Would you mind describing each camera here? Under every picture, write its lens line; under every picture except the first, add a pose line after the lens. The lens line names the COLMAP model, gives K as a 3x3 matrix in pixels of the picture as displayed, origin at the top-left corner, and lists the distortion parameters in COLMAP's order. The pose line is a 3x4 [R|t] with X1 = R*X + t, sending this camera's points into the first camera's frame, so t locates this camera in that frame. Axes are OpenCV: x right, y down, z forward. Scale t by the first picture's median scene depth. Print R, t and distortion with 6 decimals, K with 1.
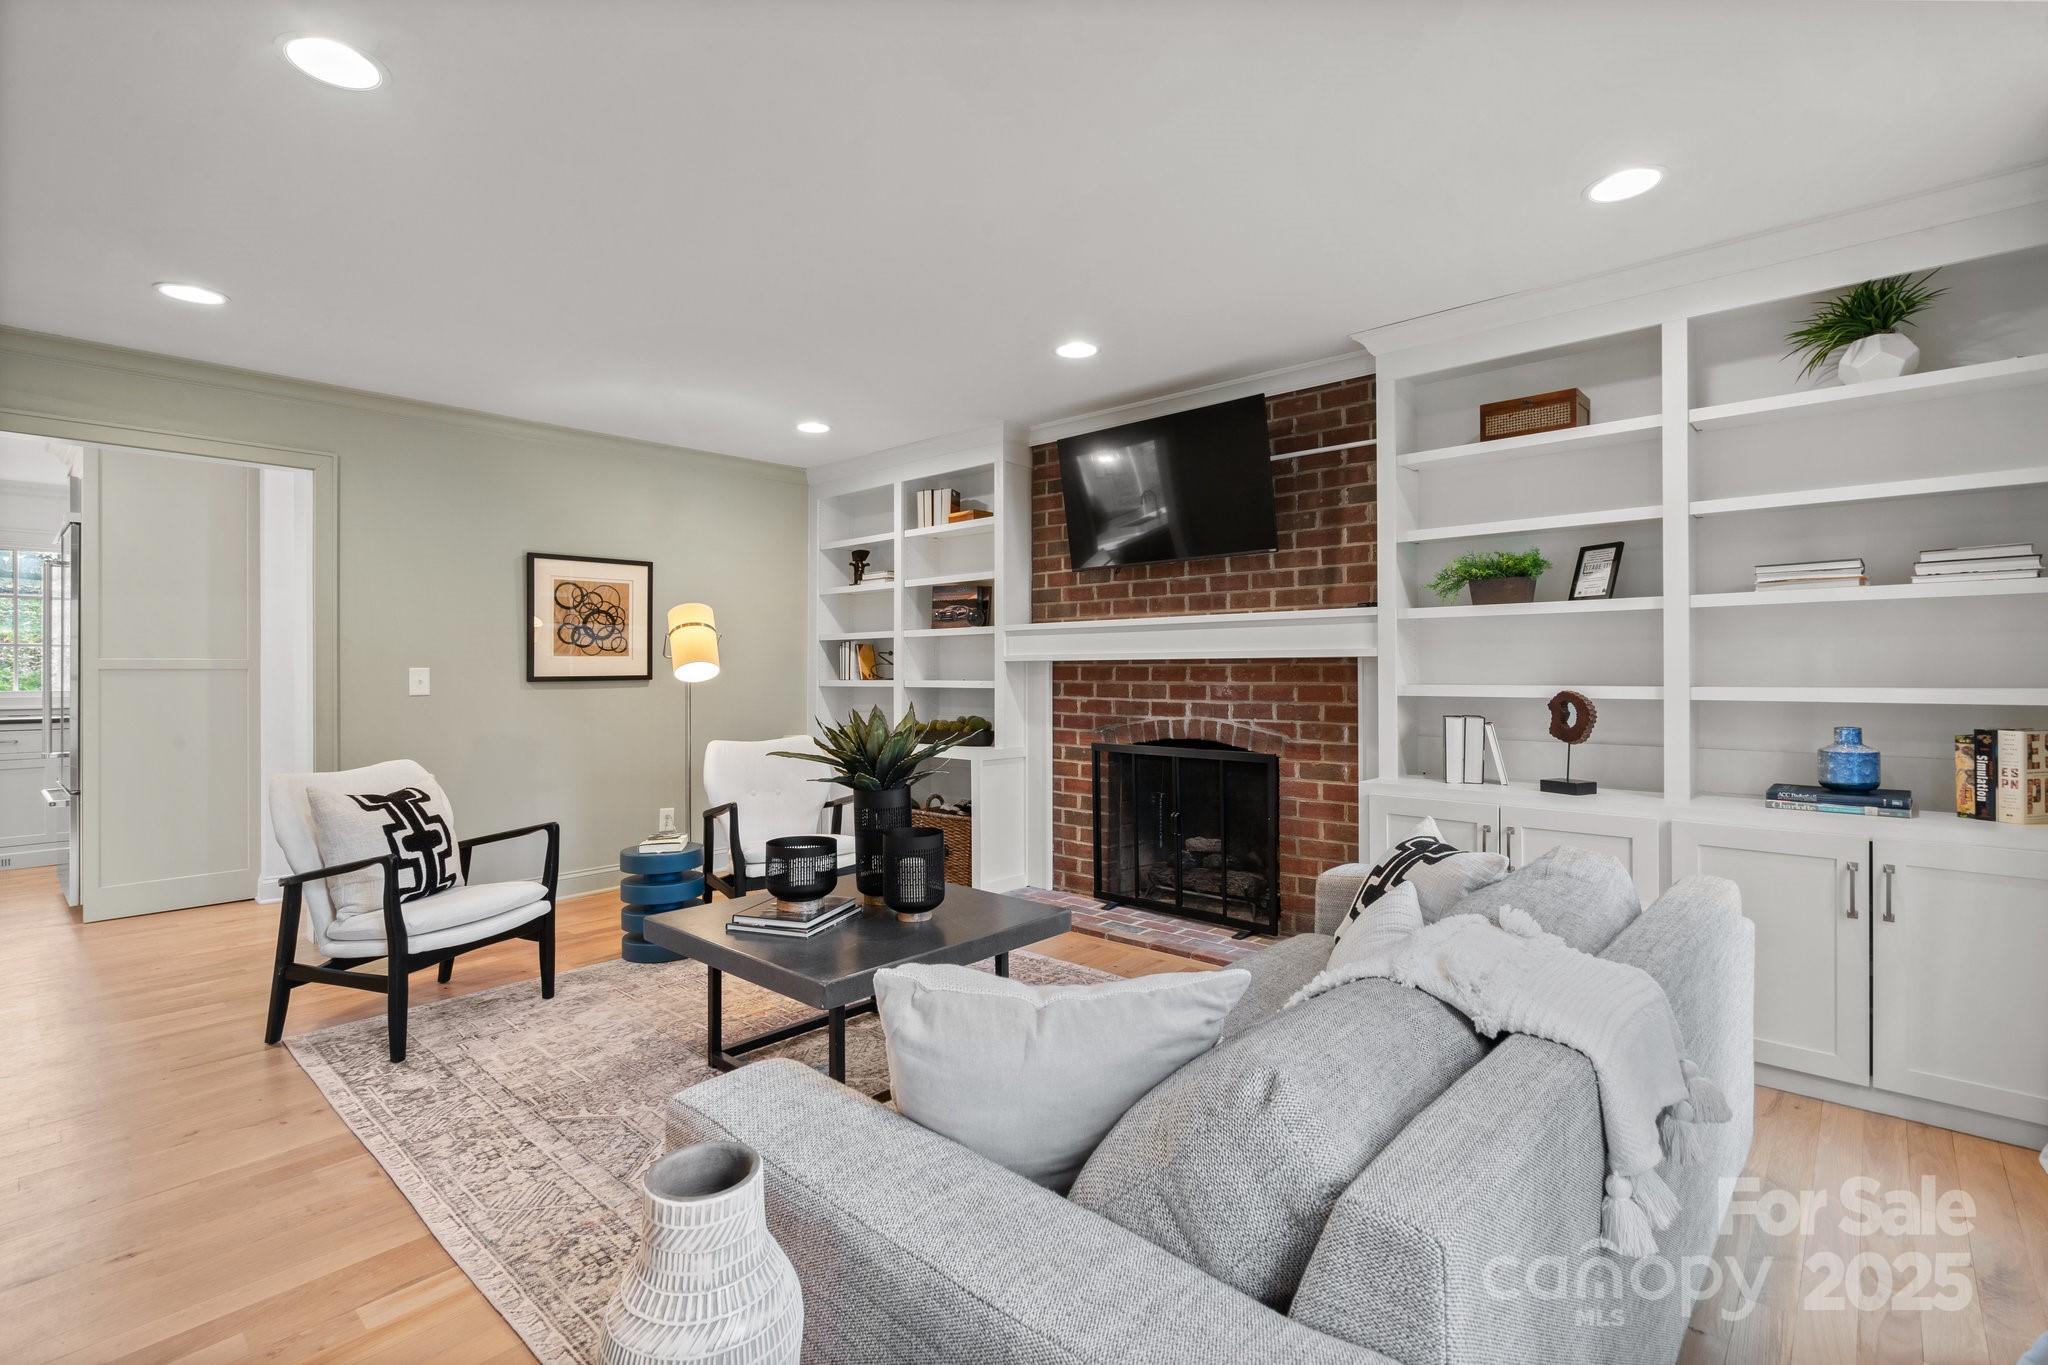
lens RADIAL K [[958.8, 0, 1032.3], [0, 958.8, 676.5], [0, 0, 1]] dist [-0.002241, 0.000124]
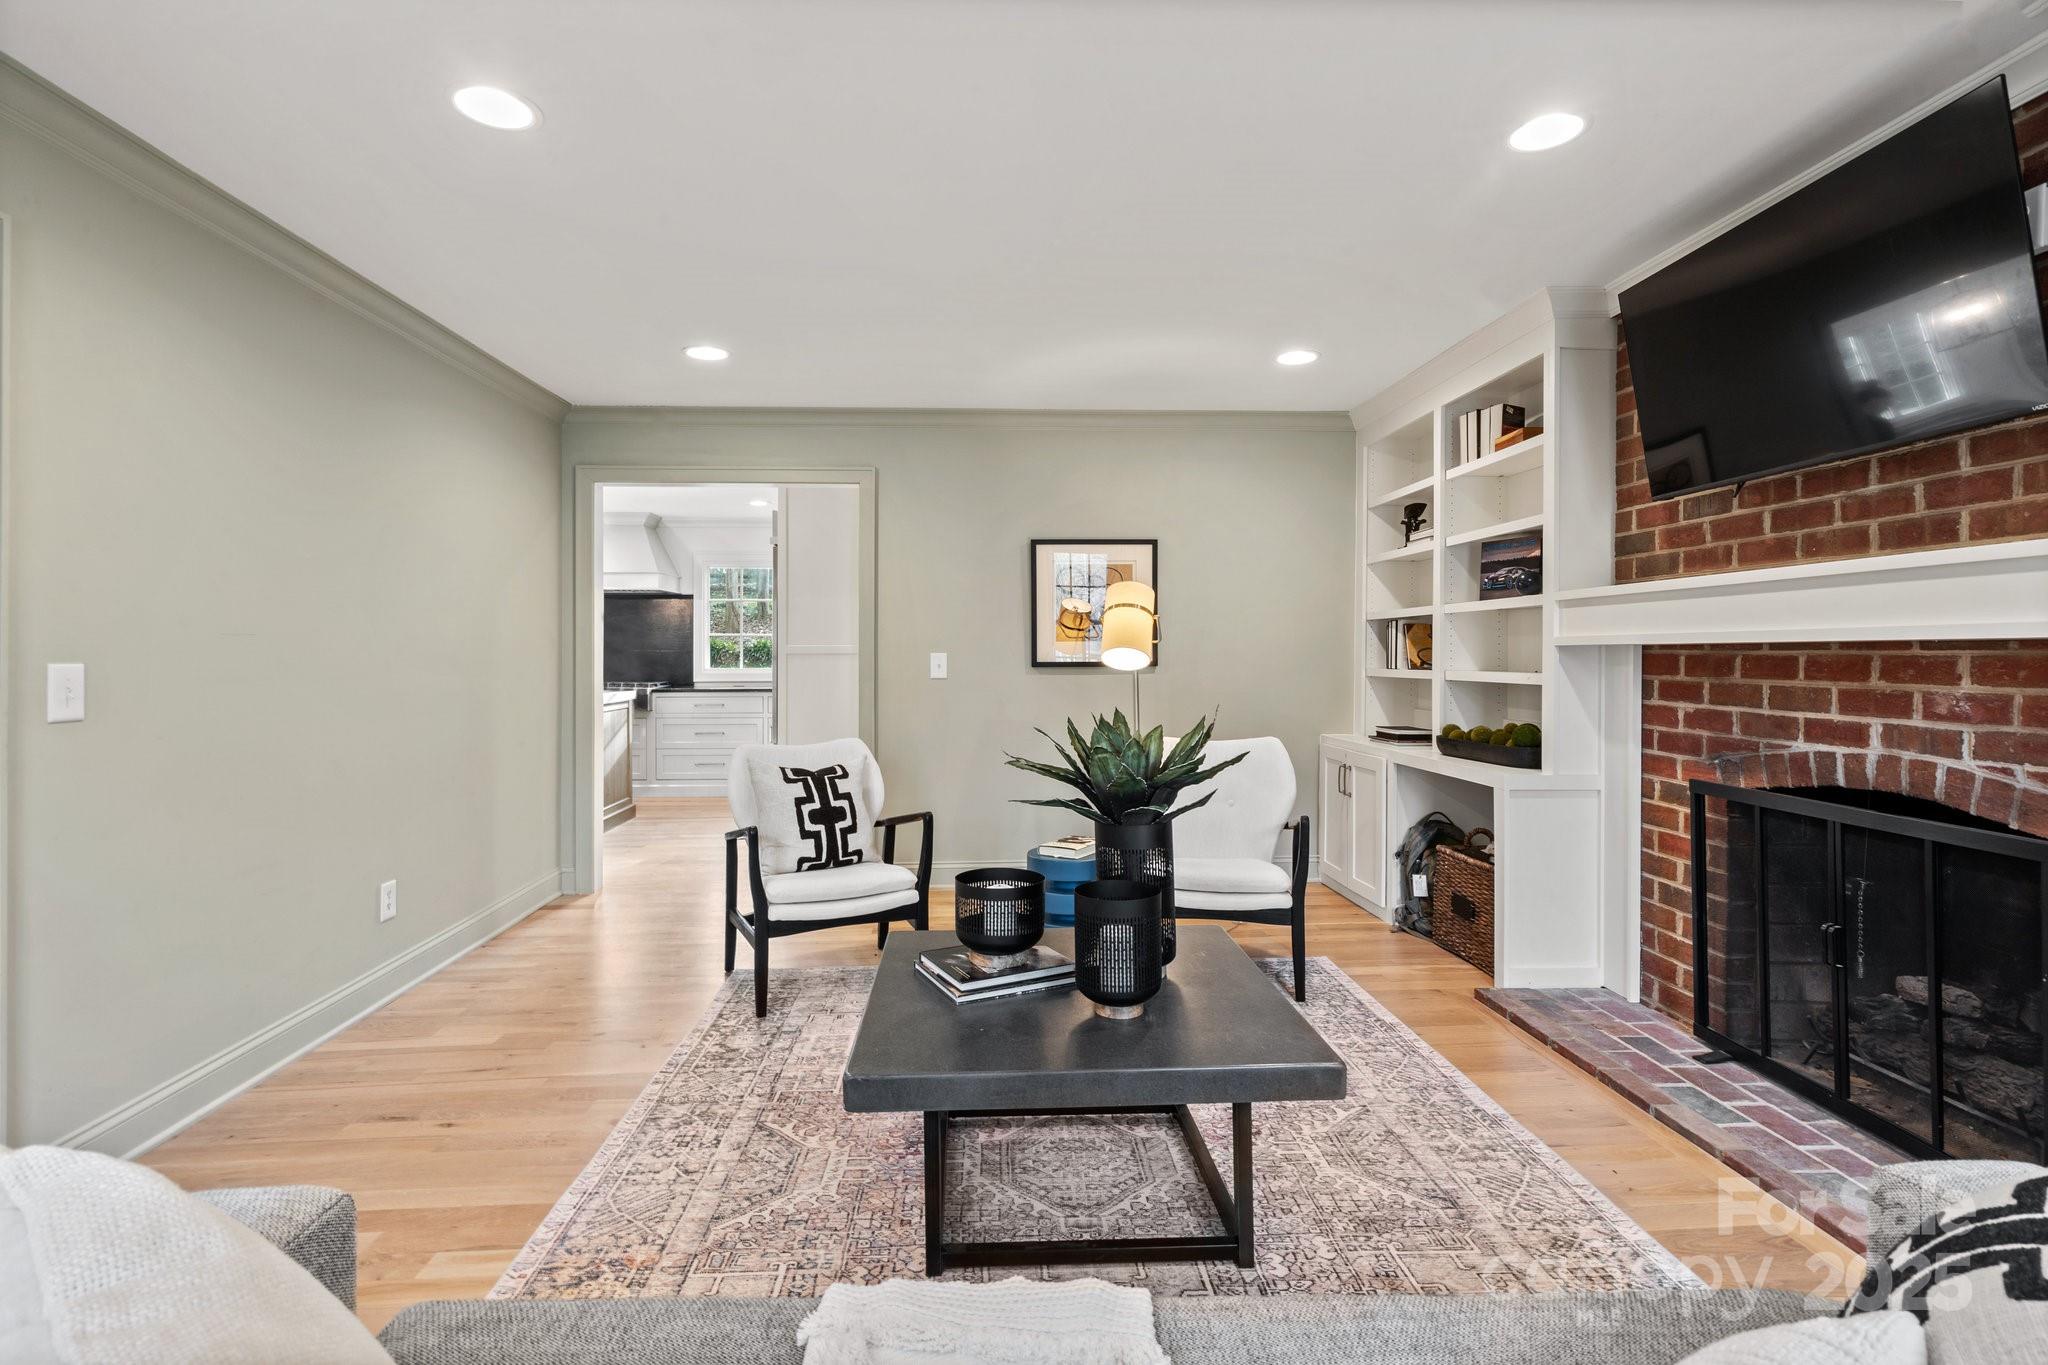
lens RADIAL K [[975.0, 0, 1011.7], [0, 975.0, 660.5], [0, 0, 1]] dist [-0.000498, 0.001379]
pose [[0.702197, 0.008009, -0.711937, 0.217769], [-0.006328, 0.999967, 0.005007, -0.007277], [0.711954, 0.000989, 0.702225, 0.283211]]
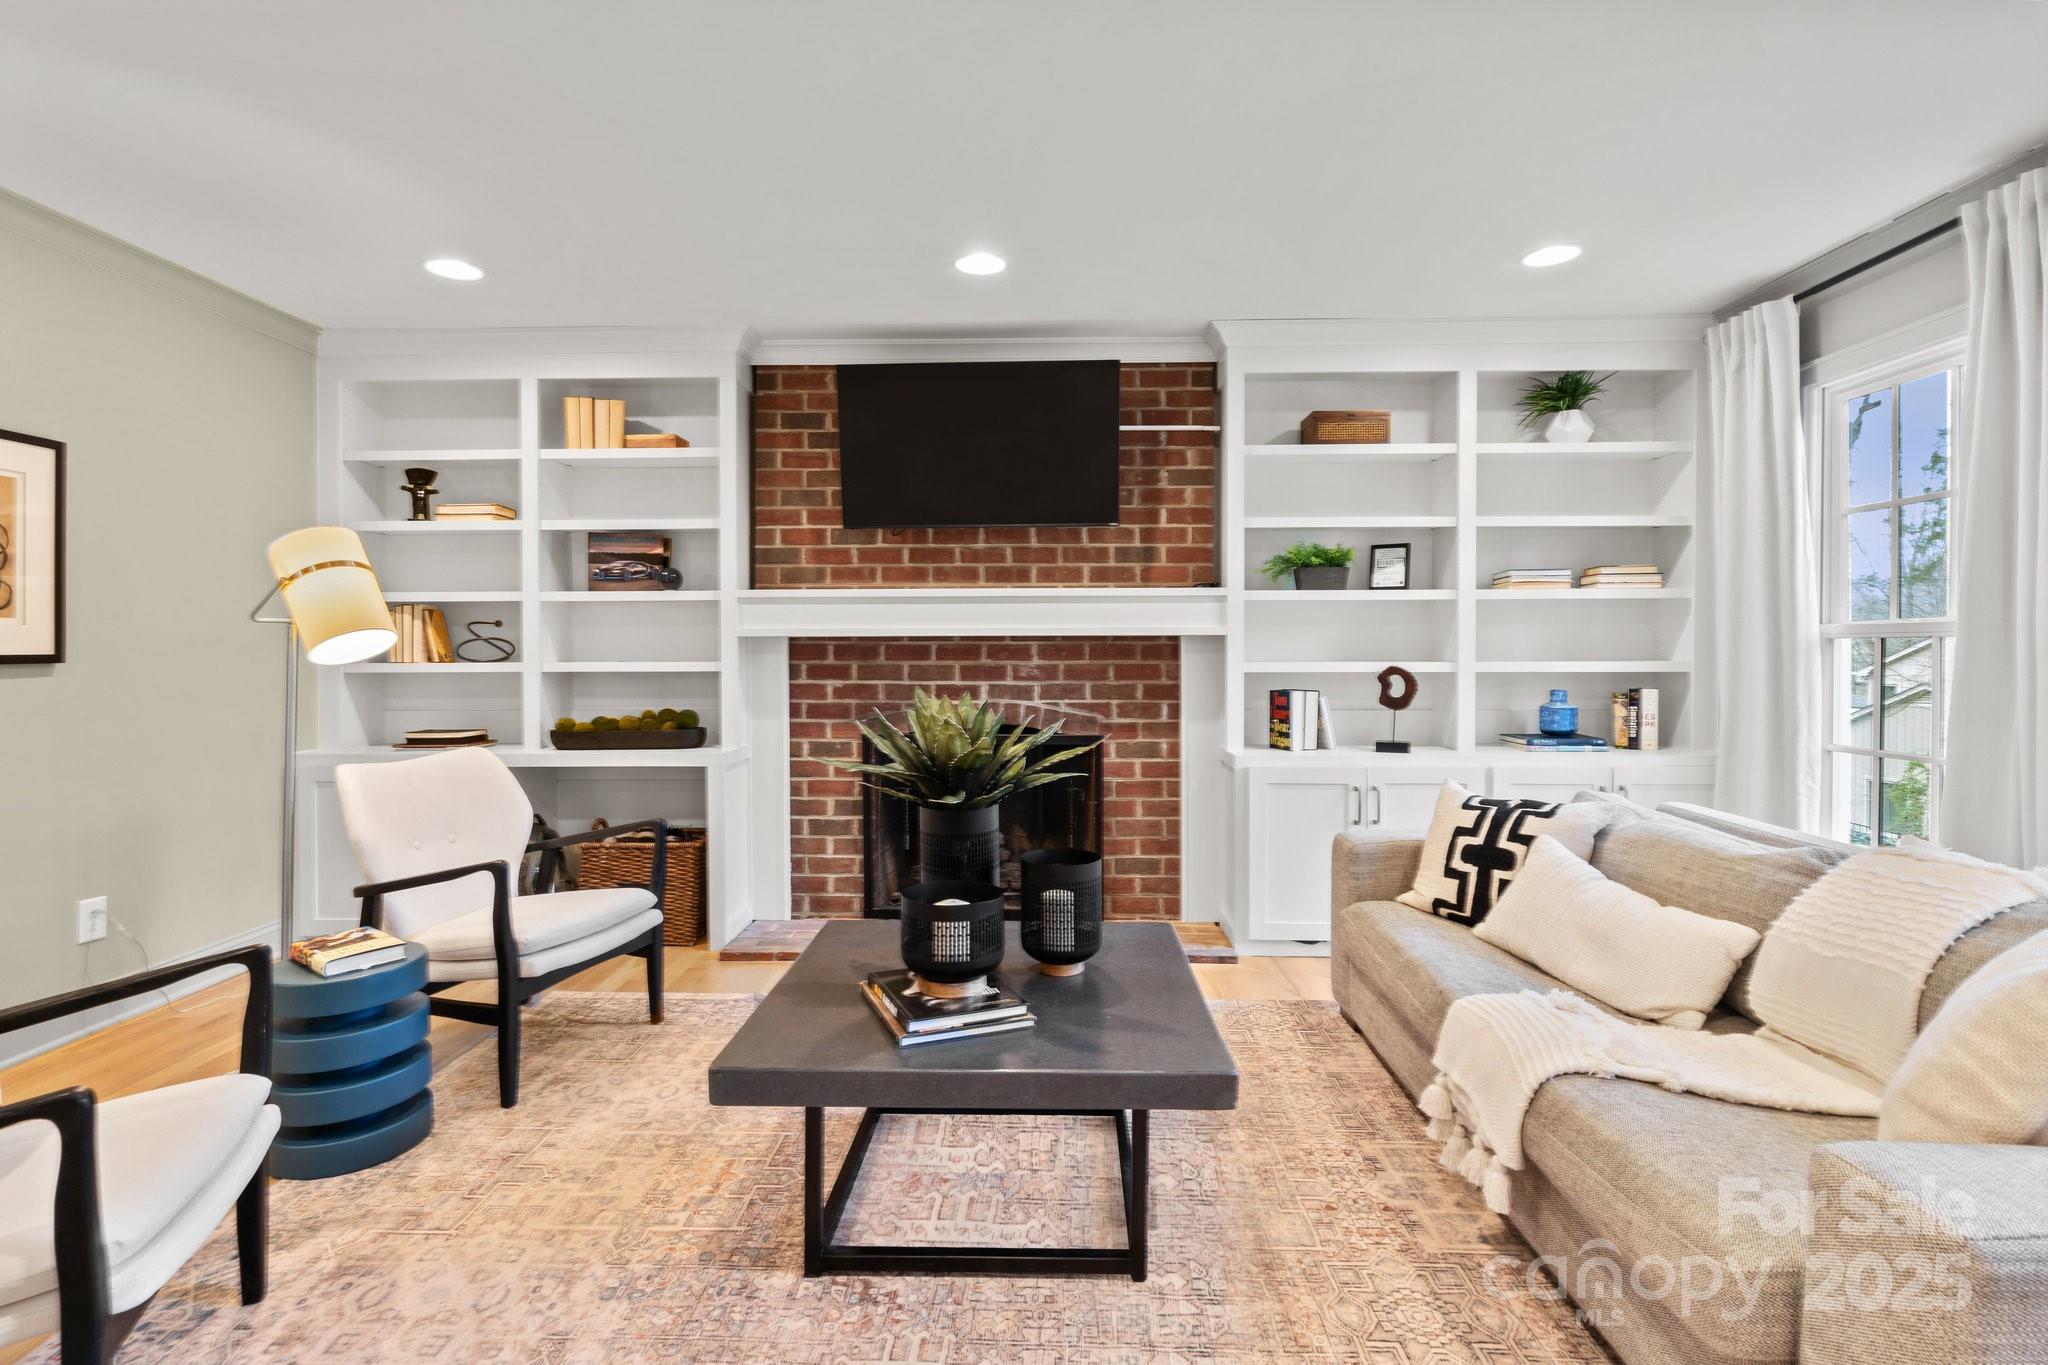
lens RADIAL K [[972.6, 0, 1035.2], [0, 972.6, 671.9], [0, 0, 1]] dist [-0.003544, 0.000276]
pose [[0.755153, -0.010909, 0.655458, -0.414829], [0.003615, 0.999916, 0.012478, 0.004523], [-0.655539, -0.007053, 0.755129, 0.282621]]
